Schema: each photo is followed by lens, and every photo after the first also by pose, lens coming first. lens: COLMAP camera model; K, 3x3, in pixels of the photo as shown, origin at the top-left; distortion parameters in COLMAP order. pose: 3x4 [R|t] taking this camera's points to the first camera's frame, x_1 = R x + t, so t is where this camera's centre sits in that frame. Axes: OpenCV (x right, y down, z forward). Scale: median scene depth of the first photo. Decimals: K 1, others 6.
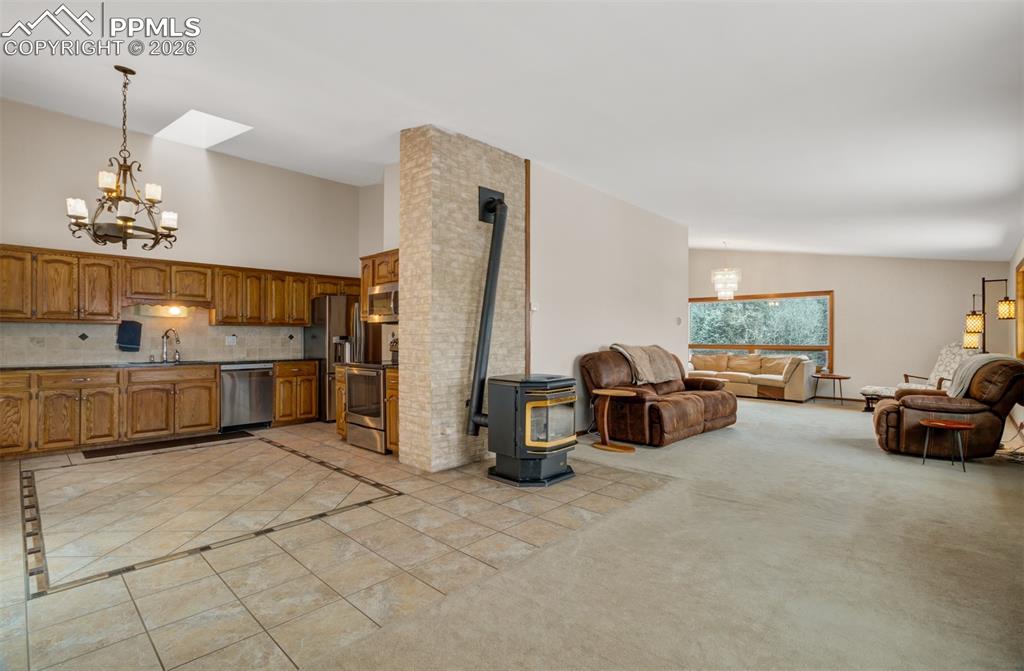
lens RADIAL K [[464.9, 0, 514.1], [0, 464.9, 338.5], [0, 0, 1]] dist [0.000161, -0.001132]
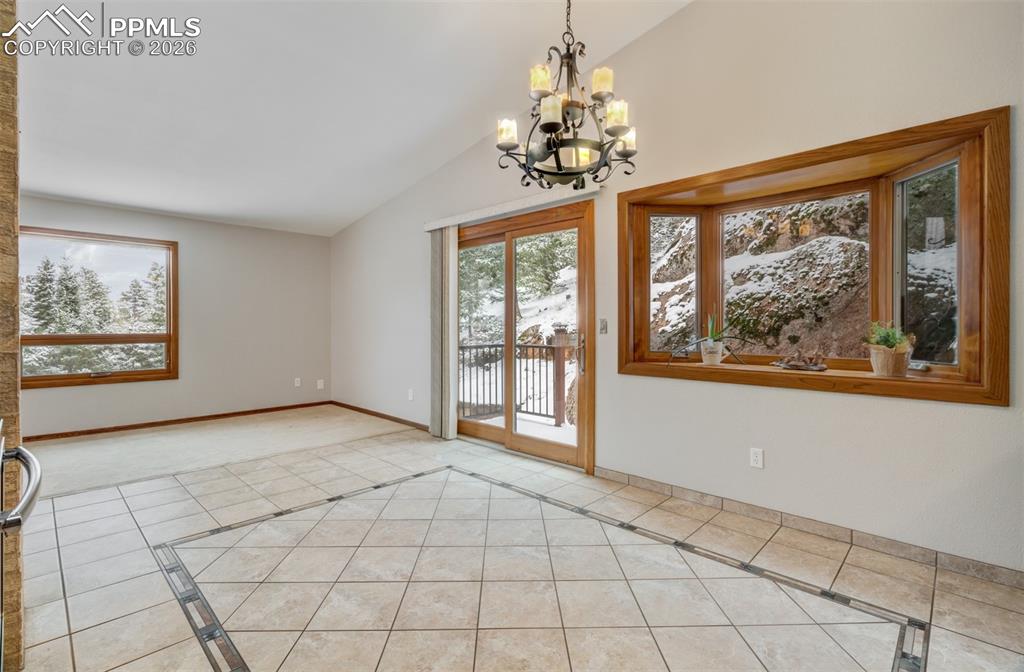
lens RADIAL K [[472.6, 0, 513.6], [0, 472.6, 324.6], [0, 0, 1]] dist [0.001635, 0.000499]
pose [[-0.999807, -0.000227, 0.019661, -0.563454], [-0.000163, 0.999995, 0.003229, 0.000257], [-0.019662, 0.003225, -0.999801, 1.211419]]
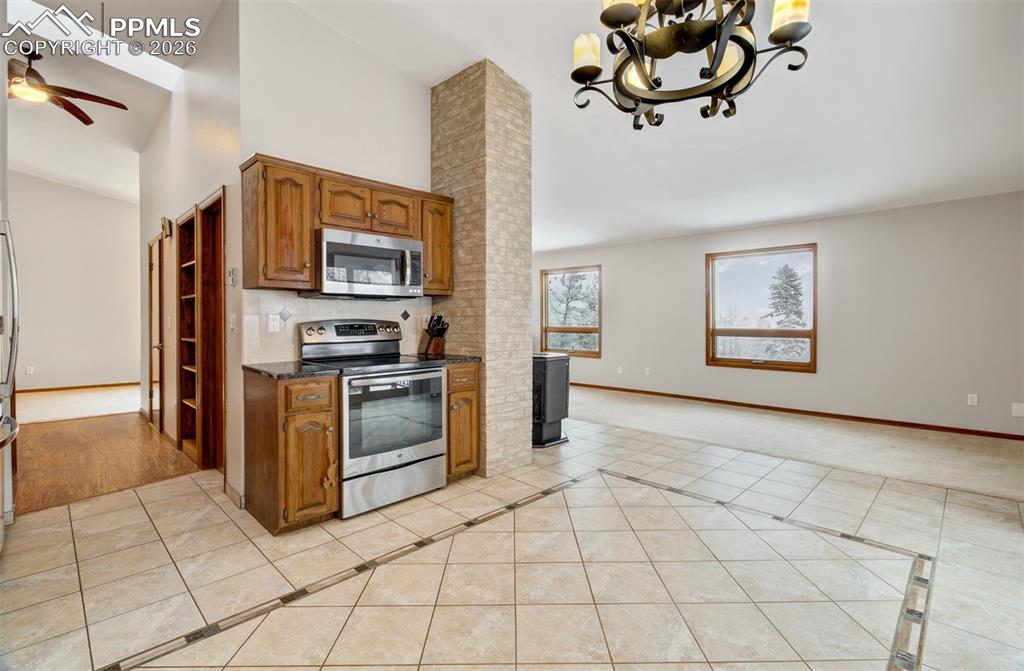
lens RADIAL K [[462.2, 0, 512.1], [0, 462.2, 329.6], [0, 0, 1]] dist [-0.000334, -0.000120]
pose [[0.034476, -0.019730, 0.999211, -0.916064], [0.002687, 0.999803, 0.019649, -0.001162], [-0.999402, 0.002008, 0.034522, 0.830079]]
